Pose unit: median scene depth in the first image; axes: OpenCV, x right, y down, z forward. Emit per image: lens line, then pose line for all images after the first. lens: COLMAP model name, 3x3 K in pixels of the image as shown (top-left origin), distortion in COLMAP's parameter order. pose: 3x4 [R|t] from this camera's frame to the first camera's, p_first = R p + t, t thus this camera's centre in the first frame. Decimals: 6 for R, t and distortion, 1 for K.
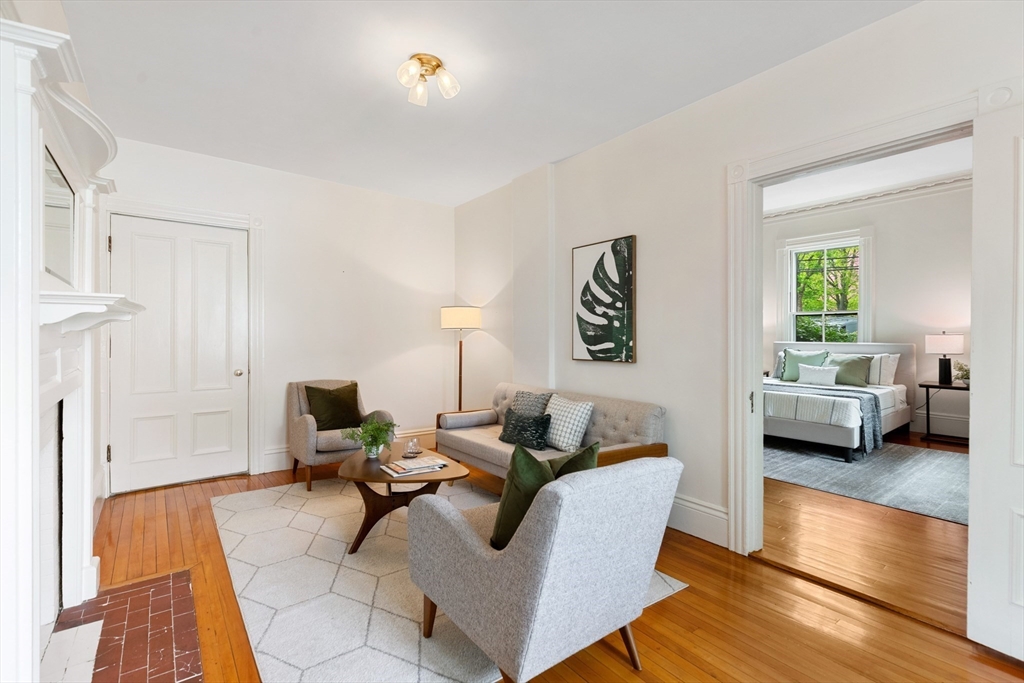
lens RADIAL K [[464.4, 0, 514.6], [0, 464.4, 337.1], [0, 0, 1]] dist [0.009856, -0.002375]
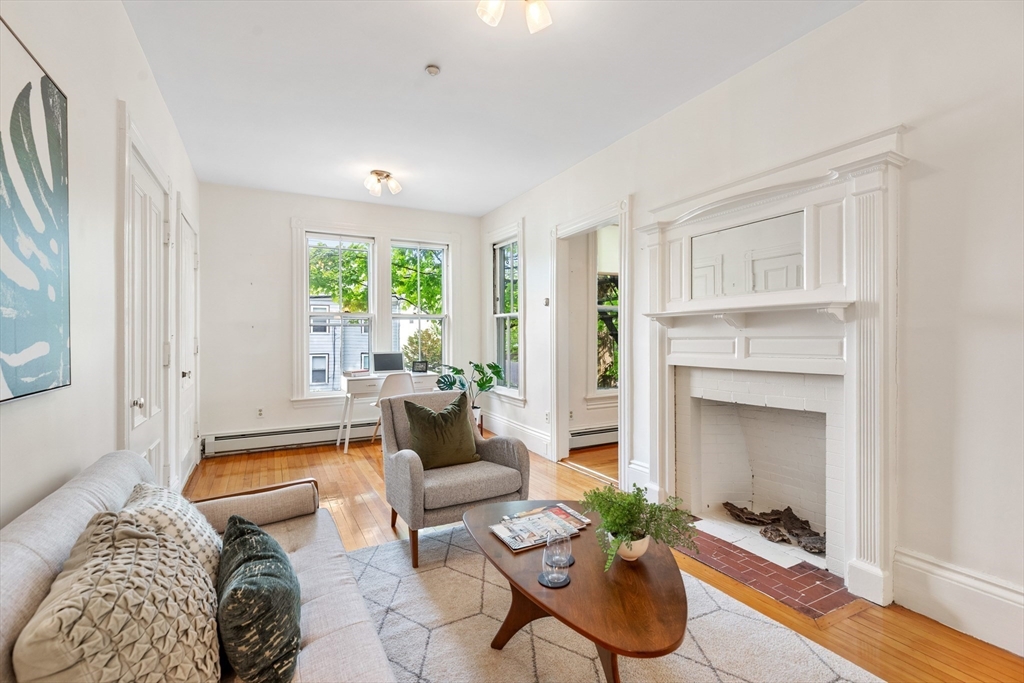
lens RADIAL K [[464.4, 0, 515.1], [0, 464.4, 340.2], [0, 0, 1]] dist [0.009856, -0.002375]
pose [[-0.988481, 0.003346, 0.151309, -0.169920], [0.004297, 0.999973, 0.005963, 0.007645], [-0.151285, 0.006544, -0.988468, 1.007771]]
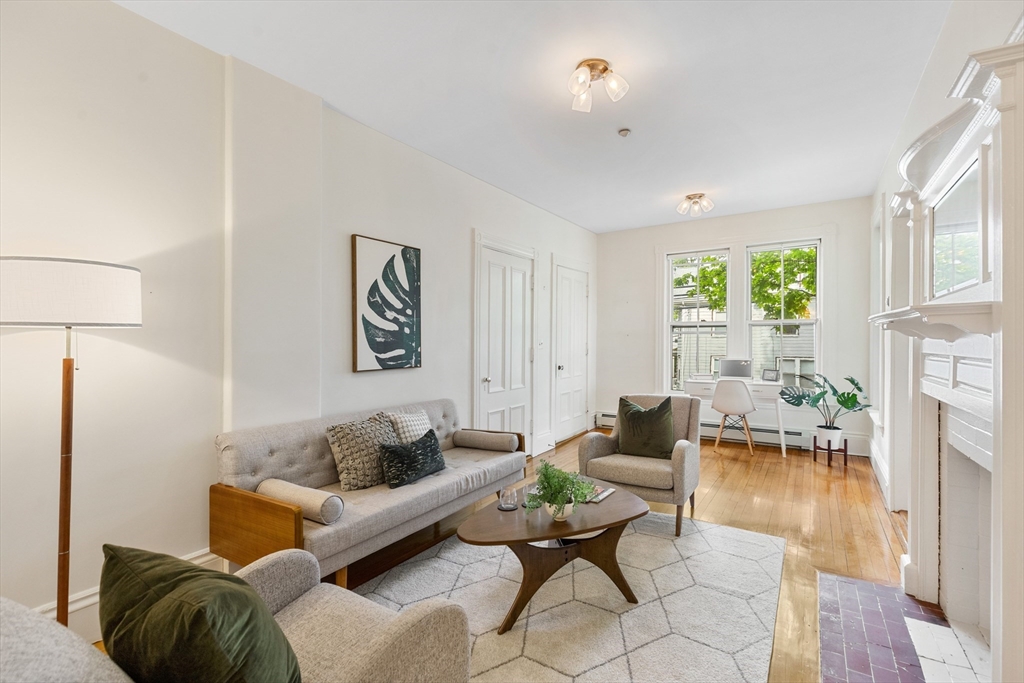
lens RADIAL K [[464.4, 0, 504.7], [0, 464.4, 341.1], [0, 0, 1]] dist [0.009856, -0.002375]
pose [[-0.336374, -0.003009, 0.941724, -0.607249], [0.000708, 0.999994, 0.003448, -0.006628], [-0.941728, 0.001827, -0.336370, 0.863675]]
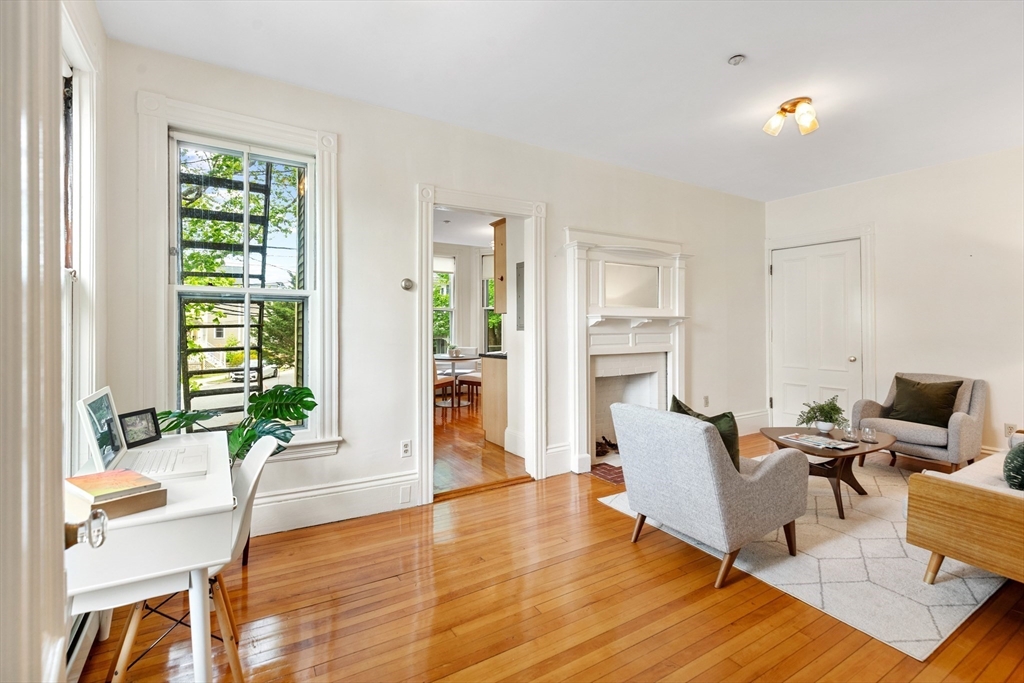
lens RADIAL K [[464.4, 0, 509.1], [0, 464.4, 326.3], [0, 0, 1]] dist [0.009856, -0.002375]
pose [[-0.090732, -0.004740, -0.995864, 0.616196], [0.000065, 0.999989, -0.004766, -0.001668], [0.995875, -0.000497, -0.090730, 0.209734]]
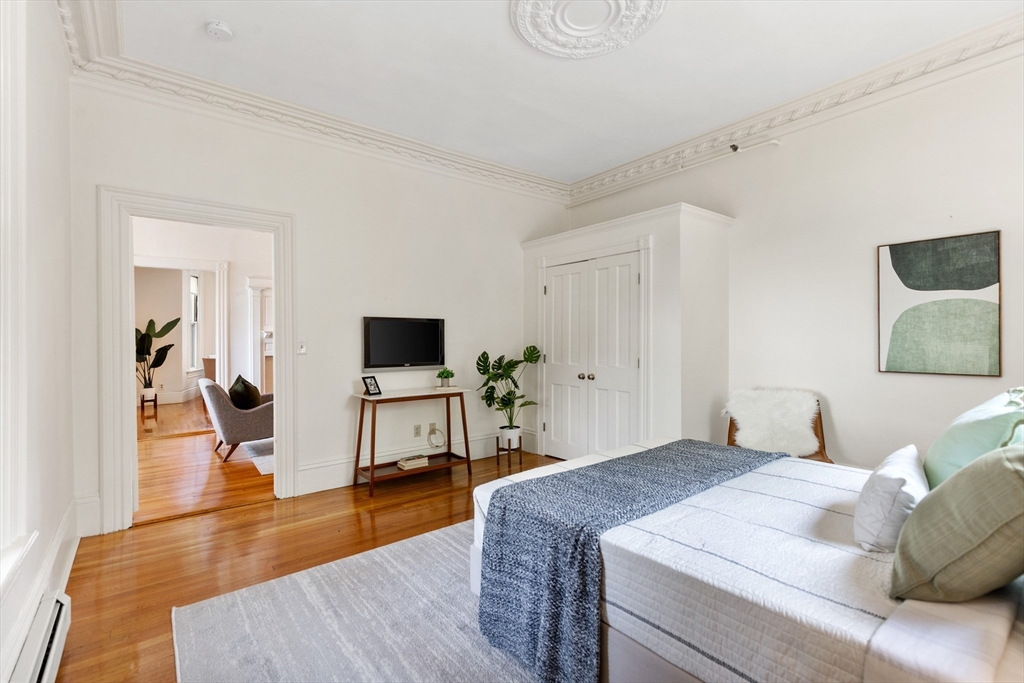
lens RADIAL K [[464.4, 0, 514.3], [0, 464.4, 341.0], [0, 0, 1]] dist [0.009856, -0.002375]
pose [[0.016731, 0.005423, -0.999845, 1.163714], [-0.001031, 0.999985, 0.005406, -0.004687], [0.999859, 0.000941, 0.016736, 1.031319]]
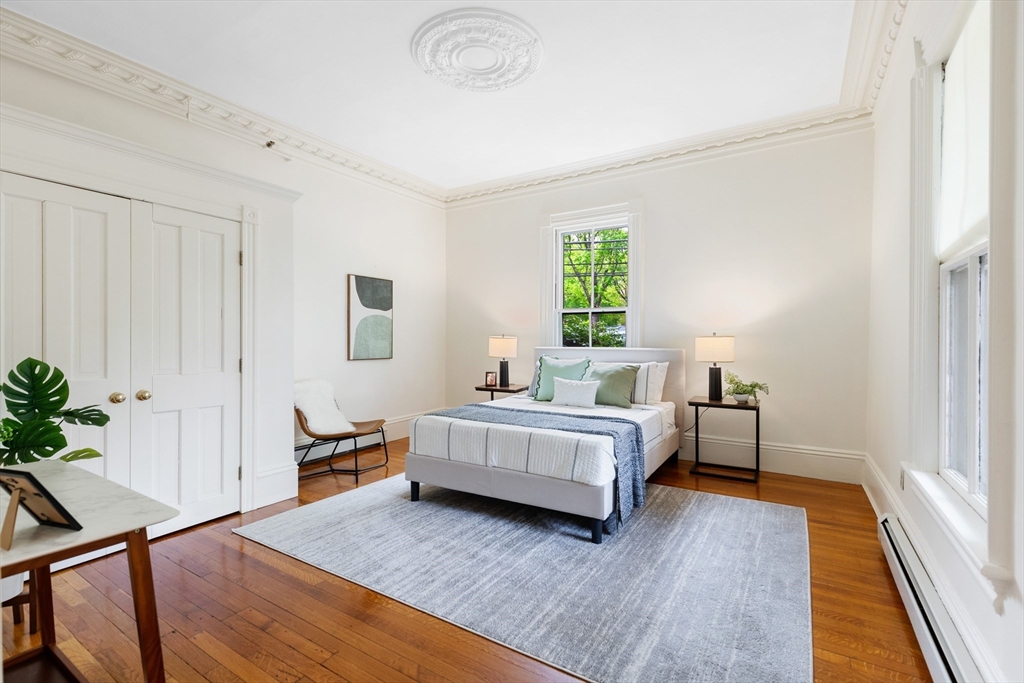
lens RADIAL K [[464.4, 0, 511.1], [0, 464.4, 347.0], [0, 0, 1]] dist [0.009856, -0.002375]
pose [[0.937815, 0.001734, 0.347132, 0.399295], [-0.003703, 0.999981, 0.005007, 0.010349], [-0.347116, -0.005981, 0.937803, 0.470019]]
